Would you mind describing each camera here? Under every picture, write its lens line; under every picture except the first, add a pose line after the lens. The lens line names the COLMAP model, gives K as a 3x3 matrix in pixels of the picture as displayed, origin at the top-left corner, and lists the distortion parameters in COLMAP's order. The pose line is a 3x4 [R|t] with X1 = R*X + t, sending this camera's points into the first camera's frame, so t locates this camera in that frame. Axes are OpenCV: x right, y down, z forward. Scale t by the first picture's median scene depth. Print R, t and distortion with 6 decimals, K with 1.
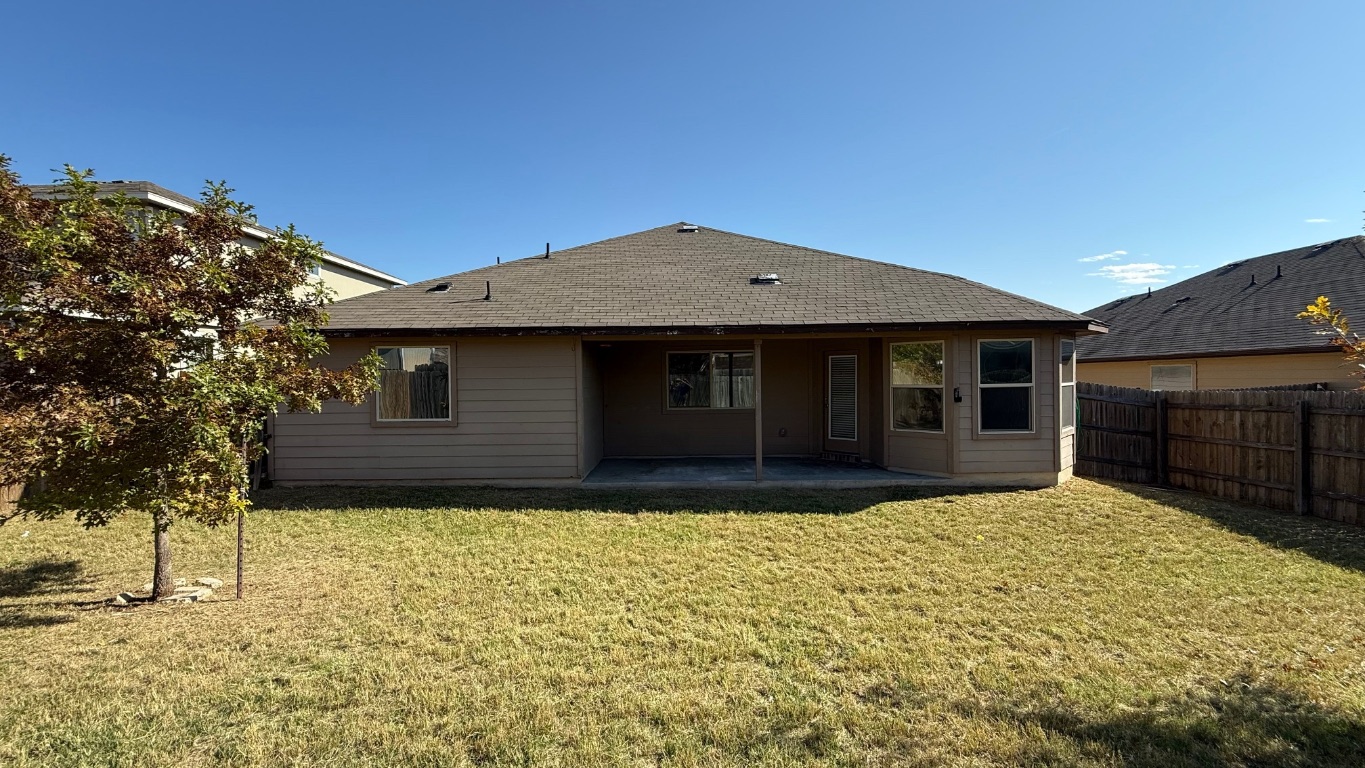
lens RADIAL K [[539.1, 0, 682.6], [0, 539.1, 378.5], [0, 0, 1]] dist [0.002063, 0.000130]
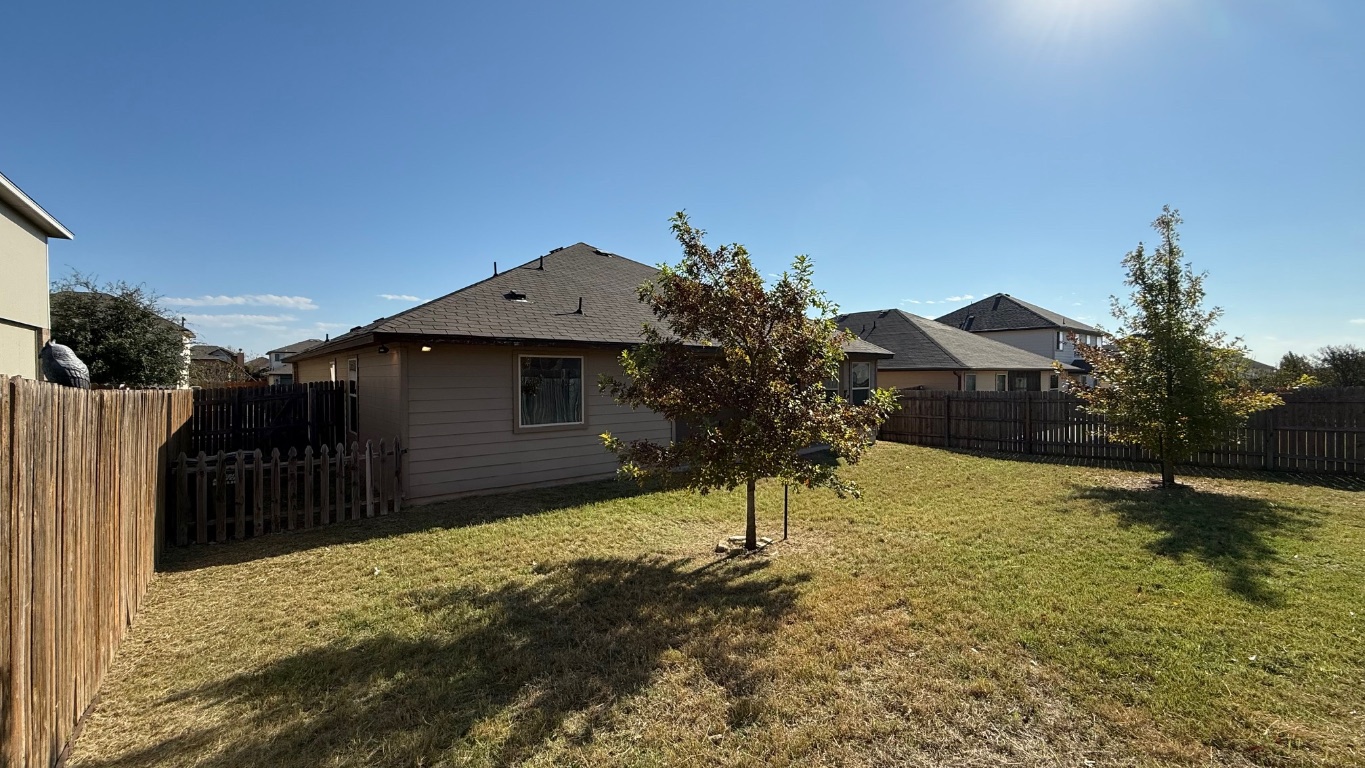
lens RADIAL K [[539.1, 0, 683.8], [0, 539.1, 379.8], [0, 0, 1]] dist [0.002063, 0.000130]
pose [[0.769469, 0.003345, 0.638675, -0.975457], [-0.002788, 0.999994, -0.001878, -0.010024], [-0.638678, -0.000335, 0.769474, 0.015128]]
